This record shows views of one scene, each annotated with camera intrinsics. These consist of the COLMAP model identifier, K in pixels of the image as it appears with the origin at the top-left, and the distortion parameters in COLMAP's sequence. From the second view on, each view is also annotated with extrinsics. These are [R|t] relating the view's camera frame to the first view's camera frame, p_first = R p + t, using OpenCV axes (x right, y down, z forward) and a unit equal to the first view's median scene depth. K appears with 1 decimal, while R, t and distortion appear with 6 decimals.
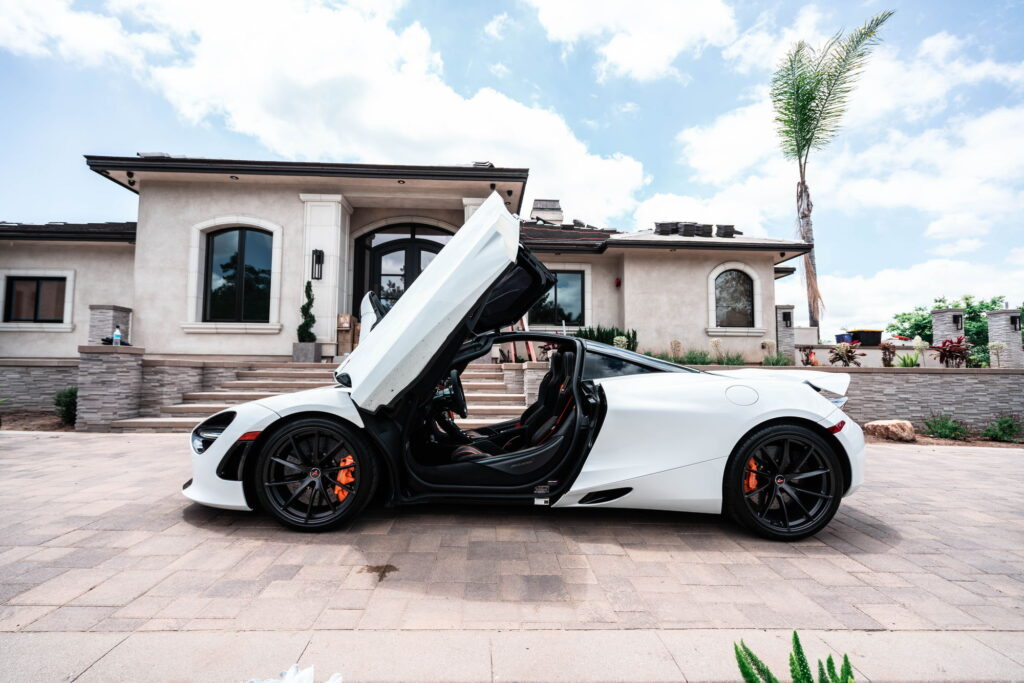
lens RADIAL K [[456.8, 0, 509.7], [0, 456.8, 343.5], [0, 0, 1]] dist [-0.002110, -0.000092]
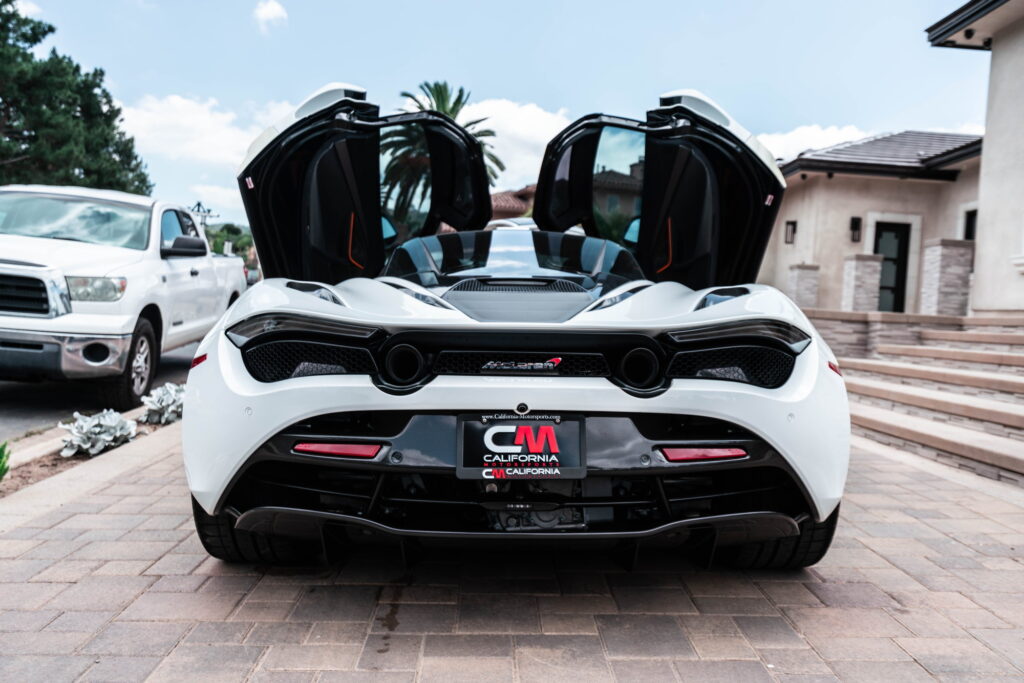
lens RADIAL K [[898.7, 0, 506.7], [0, 898.7, 344.1], [0, 0, 1]] dist [0.009808, 0.008757]
pose [[-0.031264, 0.021557, -0.999279, 0.487294], [0.005574, 0.999756, 0.021393, 0.040273], [0.999496, -0.004901, -0.031376, 0.390912]]
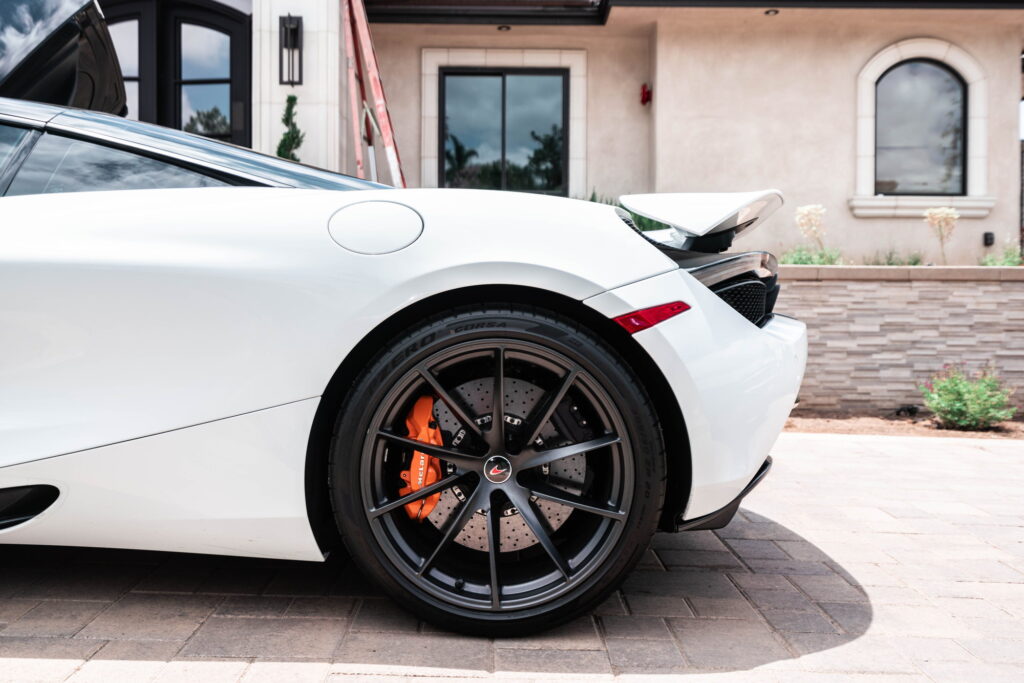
lens RADIAL K [[996.3, 0, 512.0], [0, 996.3, 341.5], [0, 0, 1]] dist [0.010025, 0.016971]
pose [[0.999519, -0.003450, -0.030834, 0.180074], [0.005532, 0.997689, 0.067718, 0.042427], [0.030529, -0.067856, 0.997228, 0.068155]]
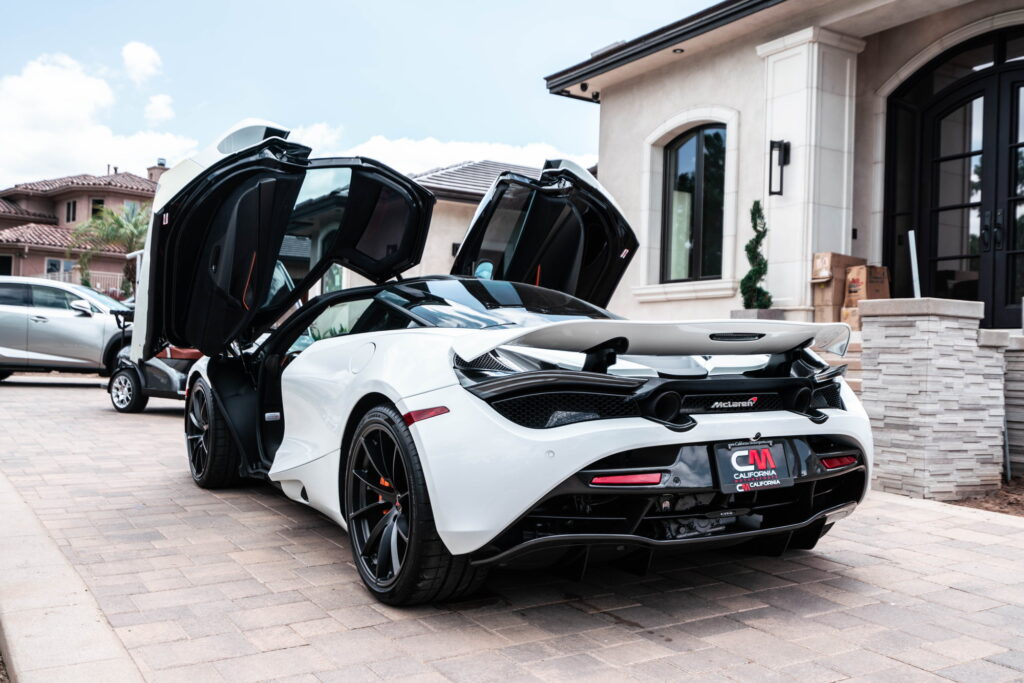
lens RADIAL K [[997.6, 0, 508.2], [0, 997.6, 342.6], [0, 0, 1]] dist [0.011336, 0.009684]
pose [[0.462906, -0.010352, -0.886347, 0.519750], [0.029499, 0.999558, 0.003732, 0.025841], [0.885916, -0.027873, 0.463007, 0.153493]]
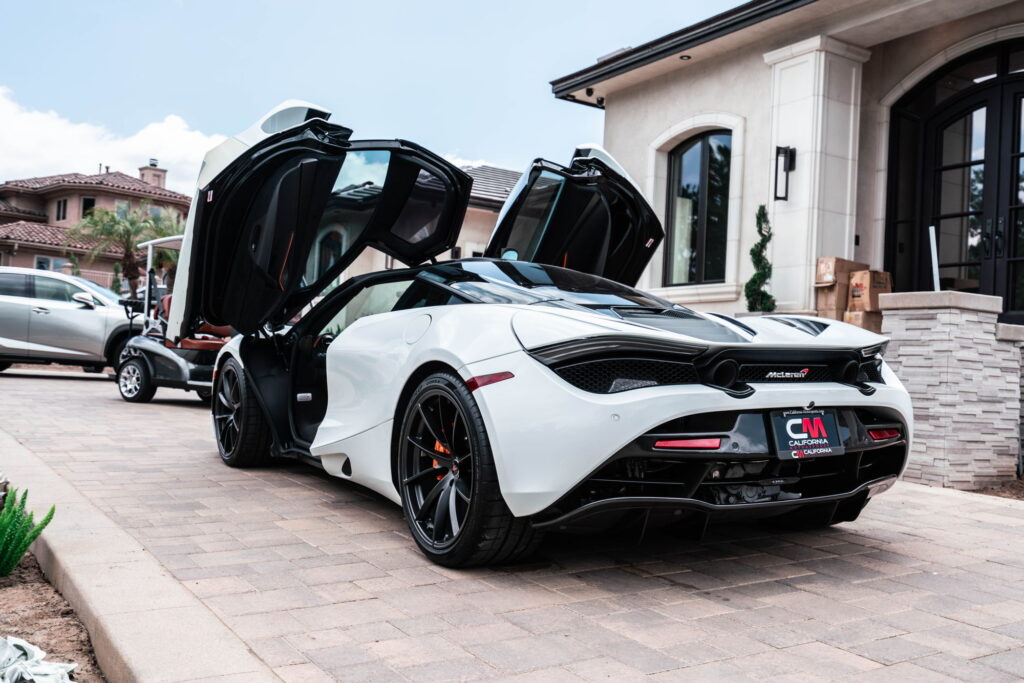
lens RADIAL K [[996.3, 0, 512.0], [0, 996.3, 341.5], [0, 0, 1]] dist [0.010025, 0.016971]
pose [[0.479902, -0.011473, -0.877247, 0.513870], [0.010881, 0.999915, -0.007126, 0.040730], [0.877255, -0.006125, 0.479986, 0.125111]]
